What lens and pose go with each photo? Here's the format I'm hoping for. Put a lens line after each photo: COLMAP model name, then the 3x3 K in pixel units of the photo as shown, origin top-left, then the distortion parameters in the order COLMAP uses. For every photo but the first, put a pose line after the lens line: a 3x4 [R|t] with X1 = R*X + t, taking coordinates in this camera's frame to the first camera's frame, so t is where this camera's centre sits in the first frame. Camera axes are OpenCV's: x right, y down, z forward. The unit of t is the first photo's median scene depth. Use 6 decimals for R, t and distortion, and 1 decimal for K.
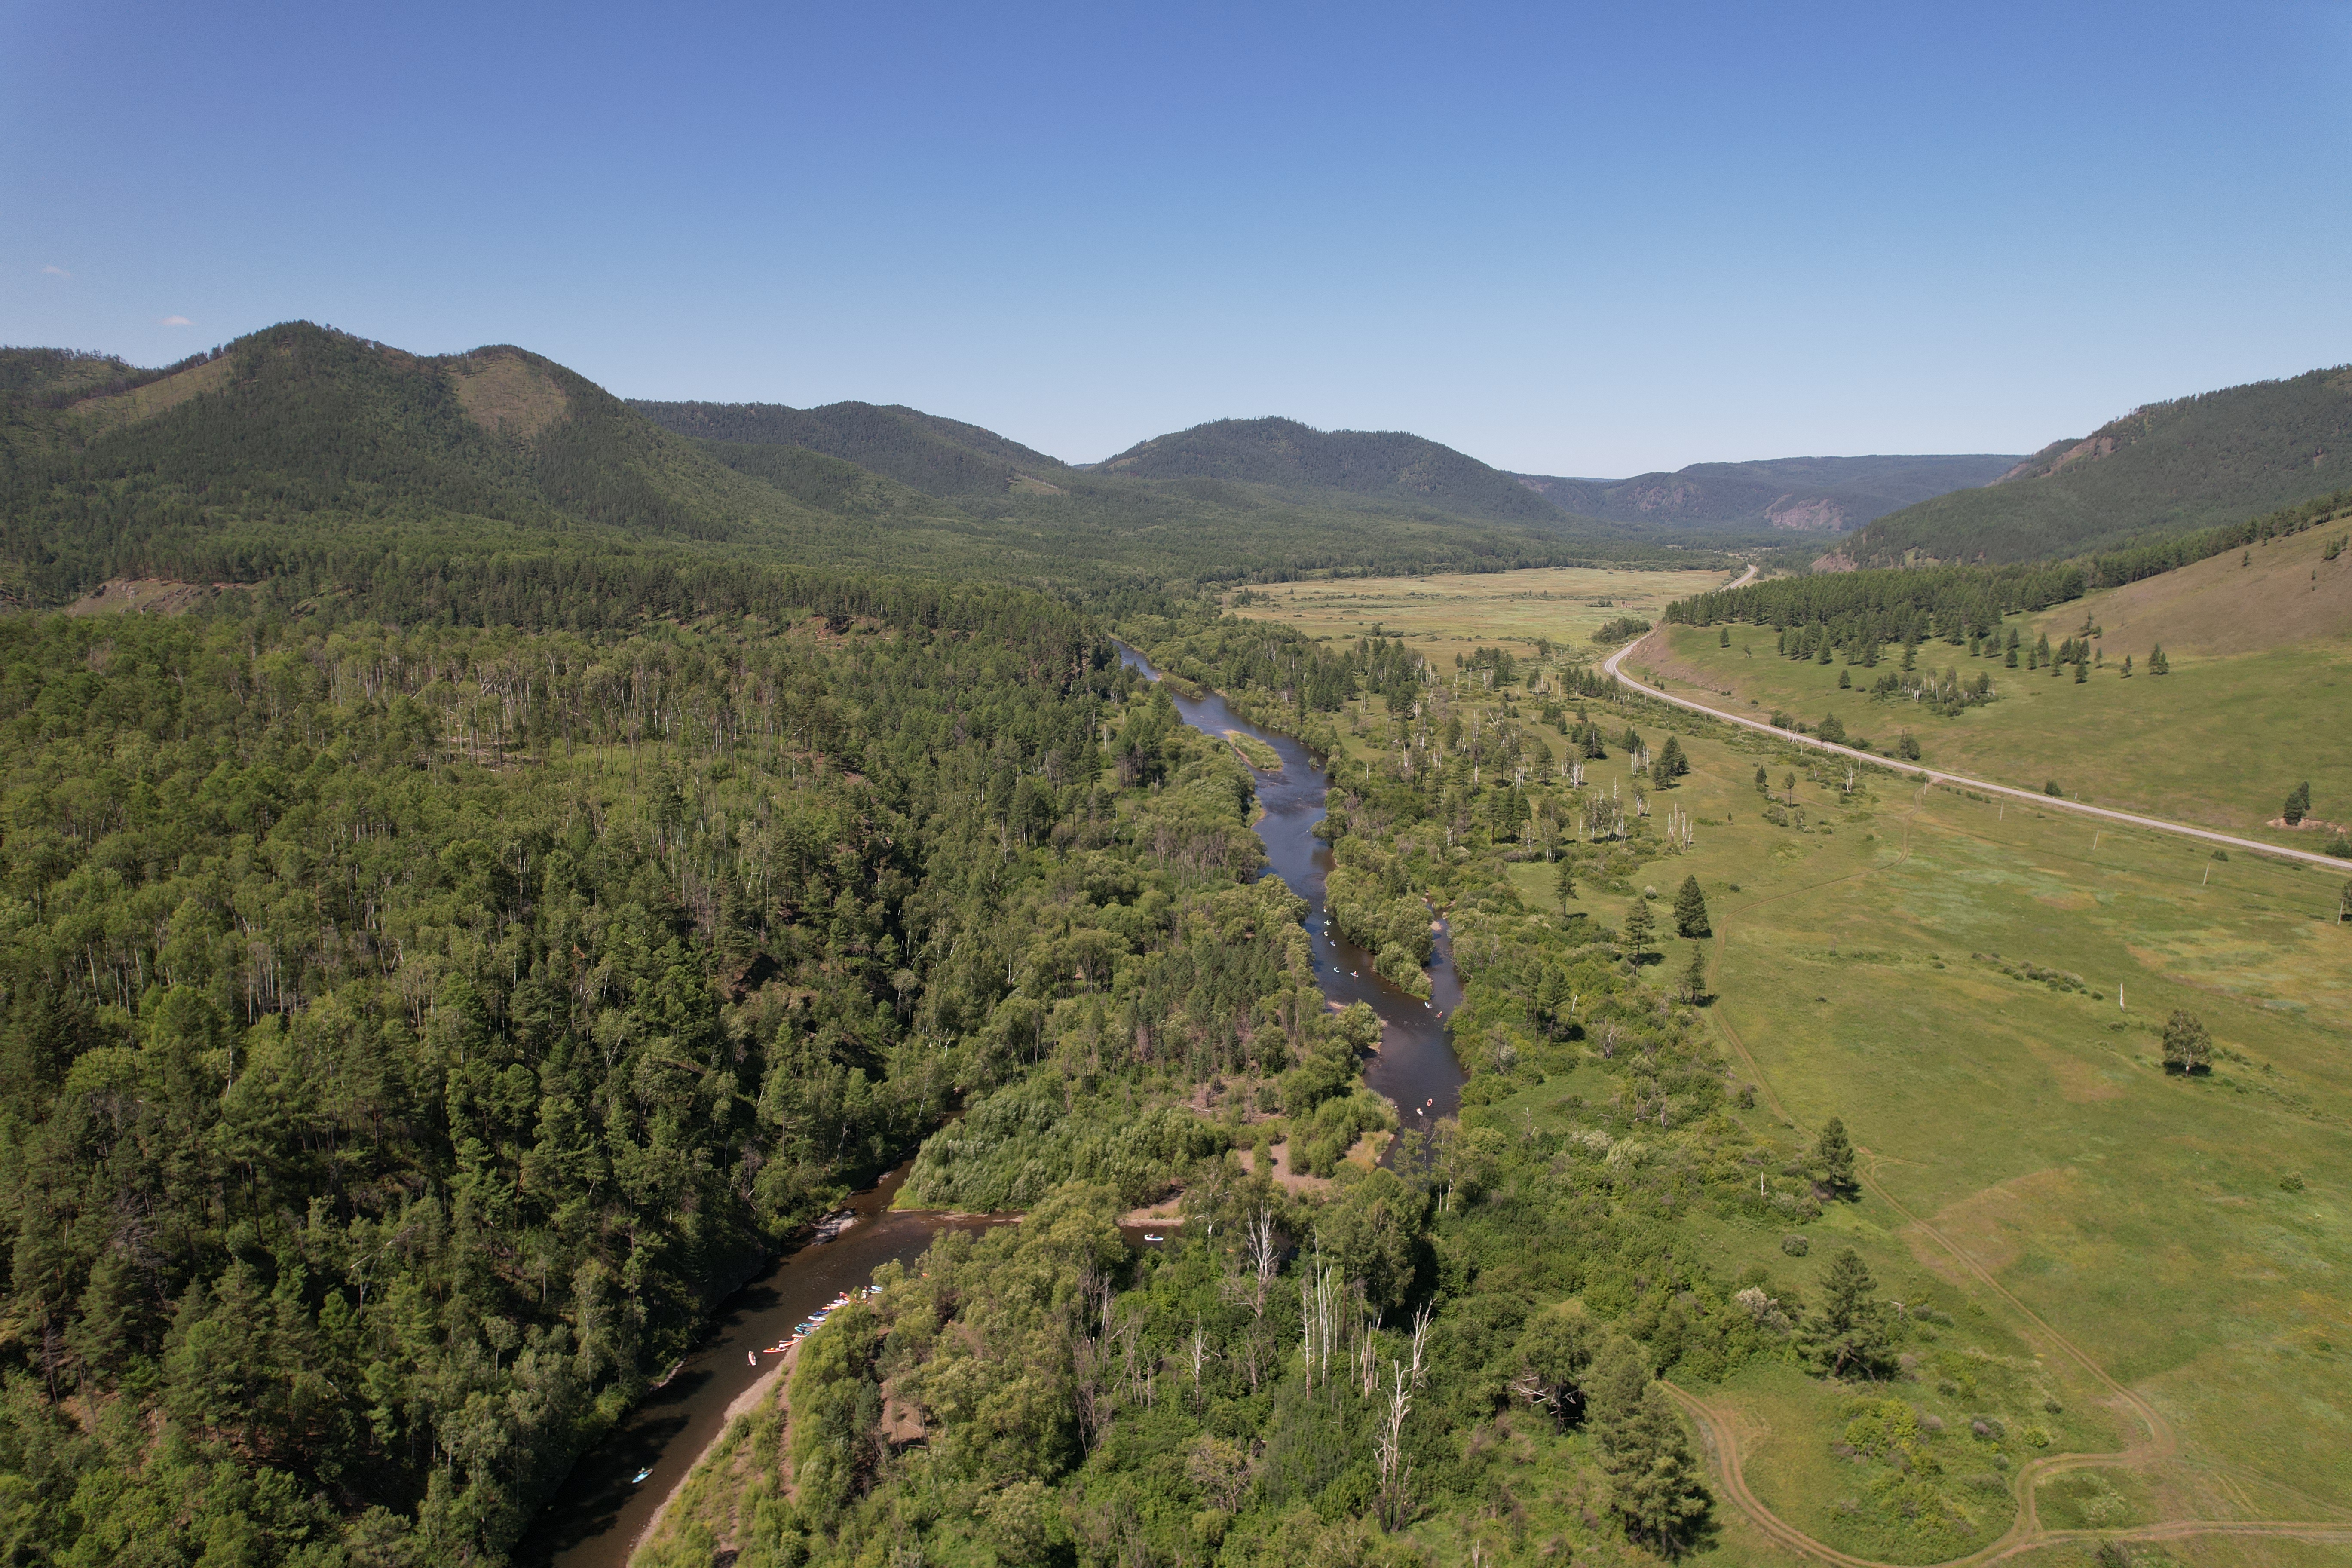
lens RADIAL K [[1495.4, 0, 1185.6], [0, 1495.4, 798.0], [0, 0, 1]] dist [-0.079543, 0.066148]
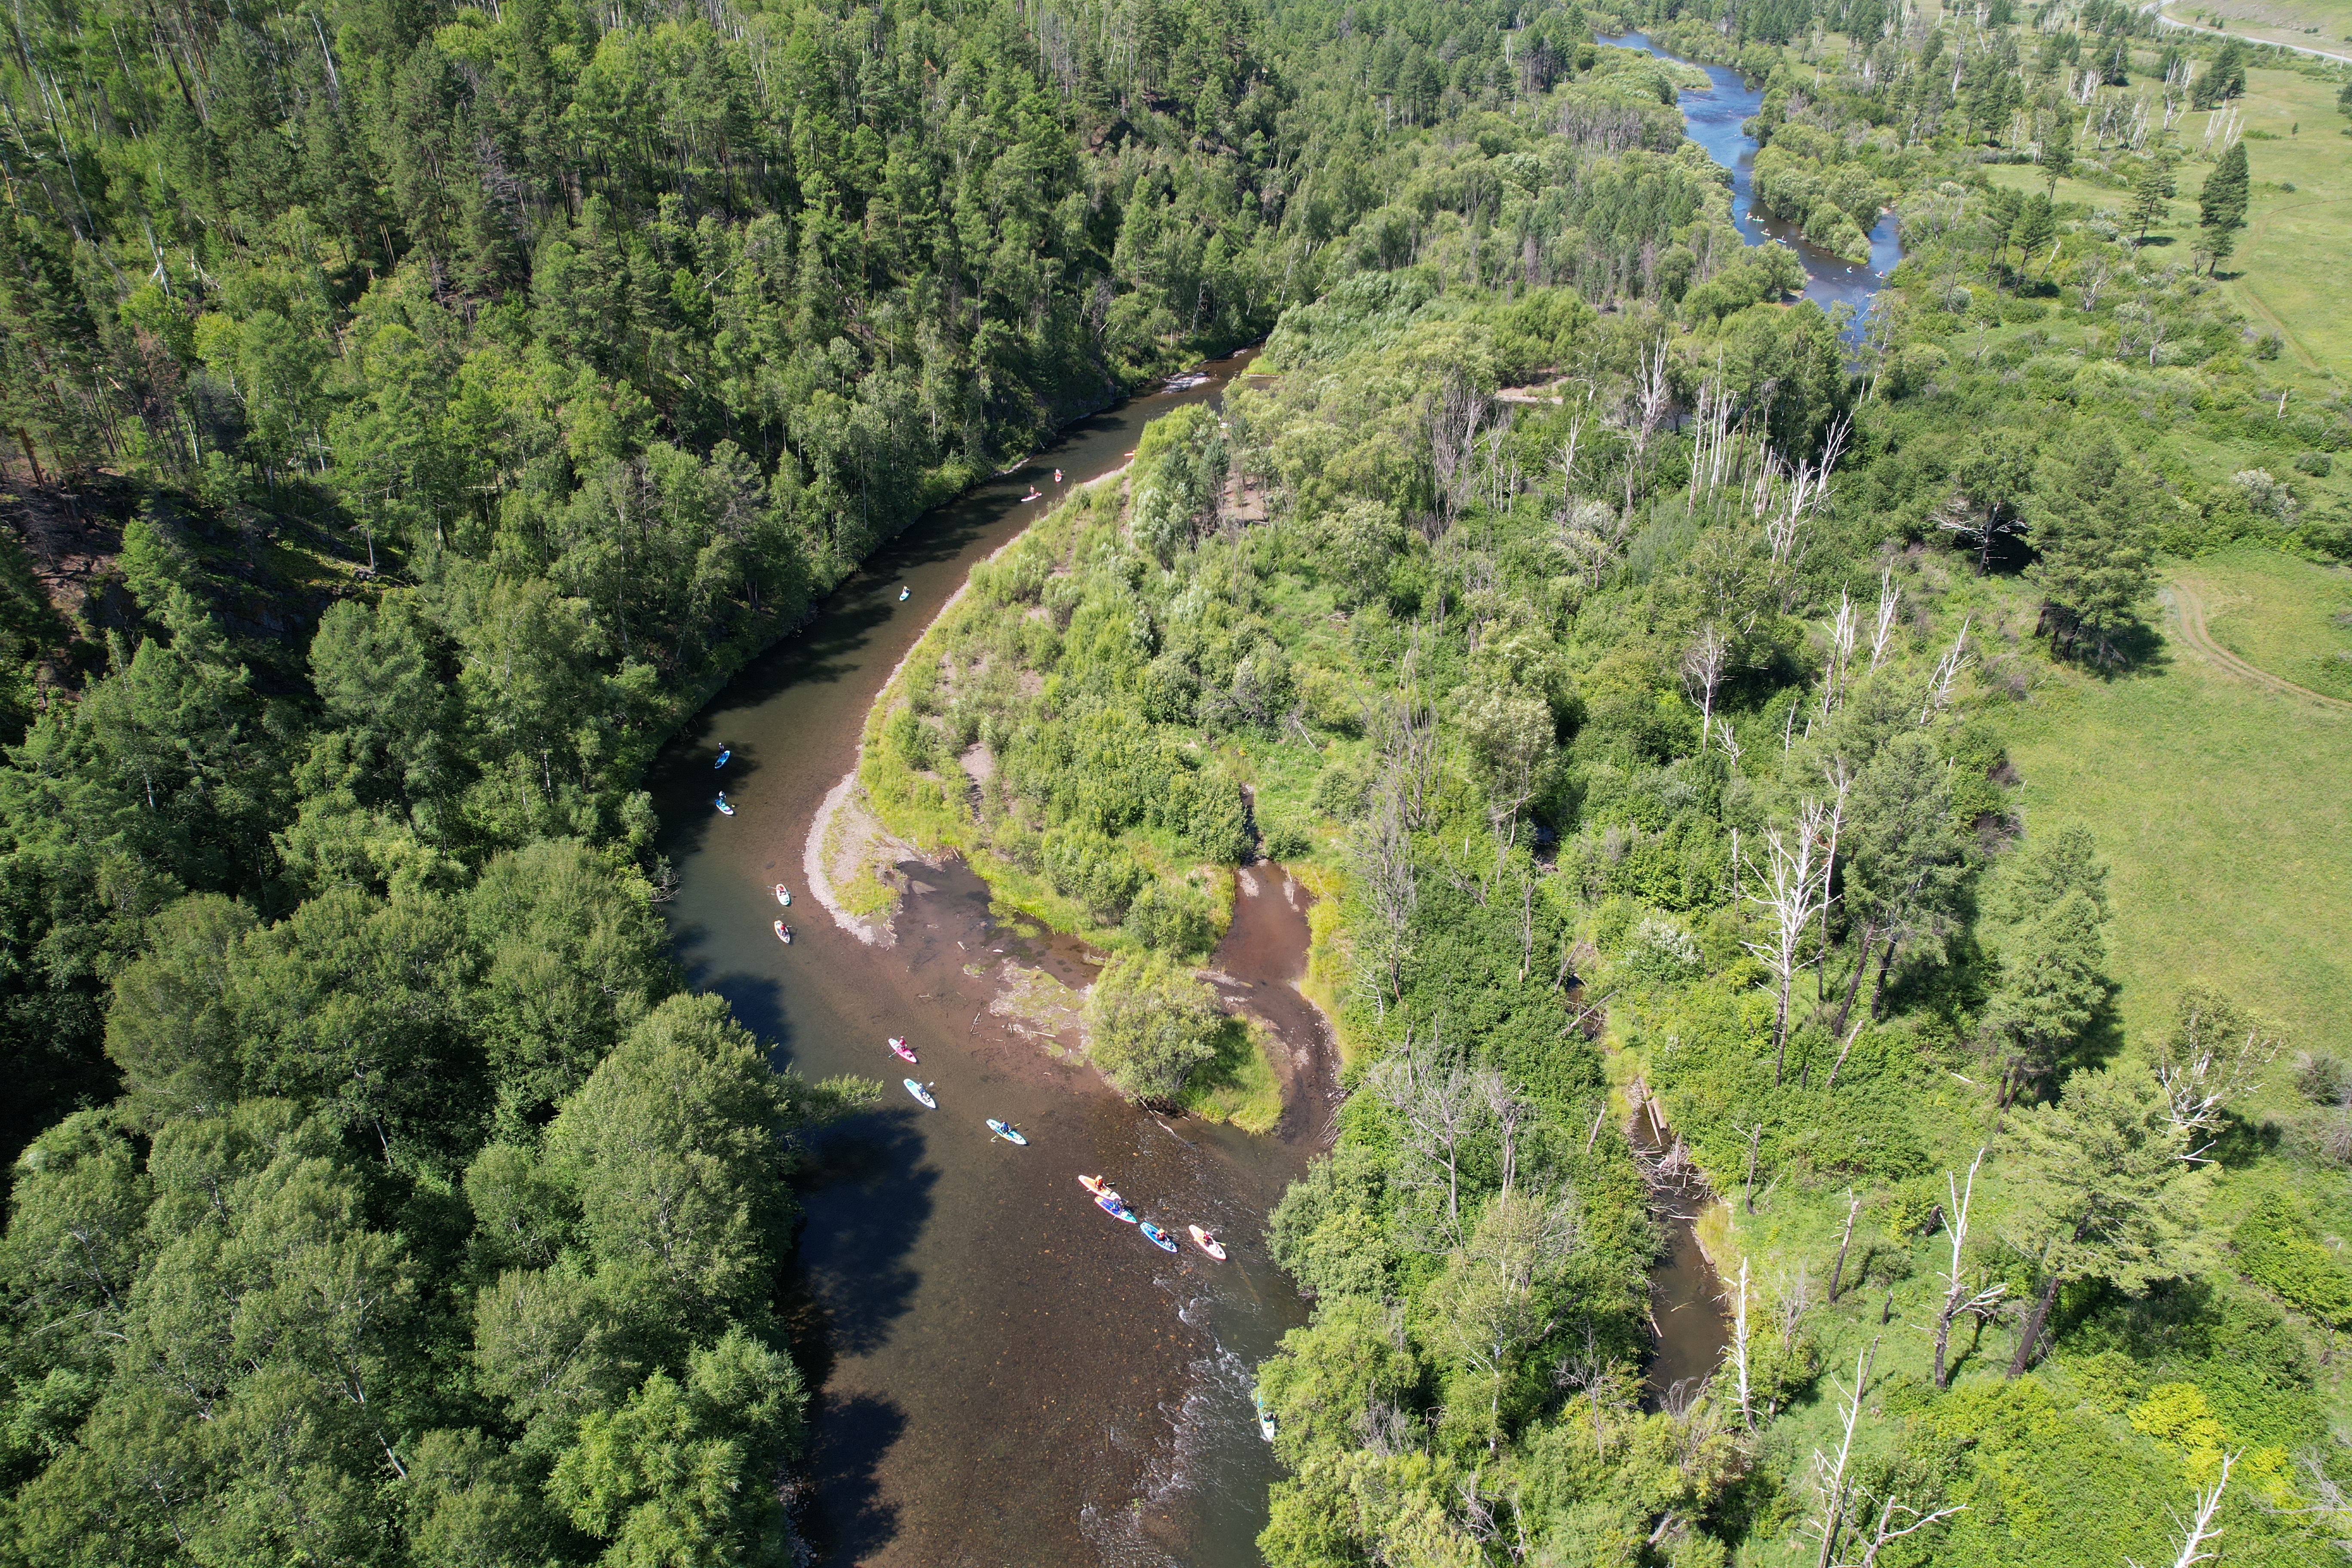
lens RADIAL K [[1497.0, 0, 1187.9], [0, 1497.0, 794.5], [0, 0, 1]] dist [-0.084647, 0.070353]
pose [[0.969614, 0.113315, -0.216812, 0.001562], [-0.032661, 0.938283, 0.344322, 0.204364], [0.242448, -0.326779, 0.913474, 0.038396]]
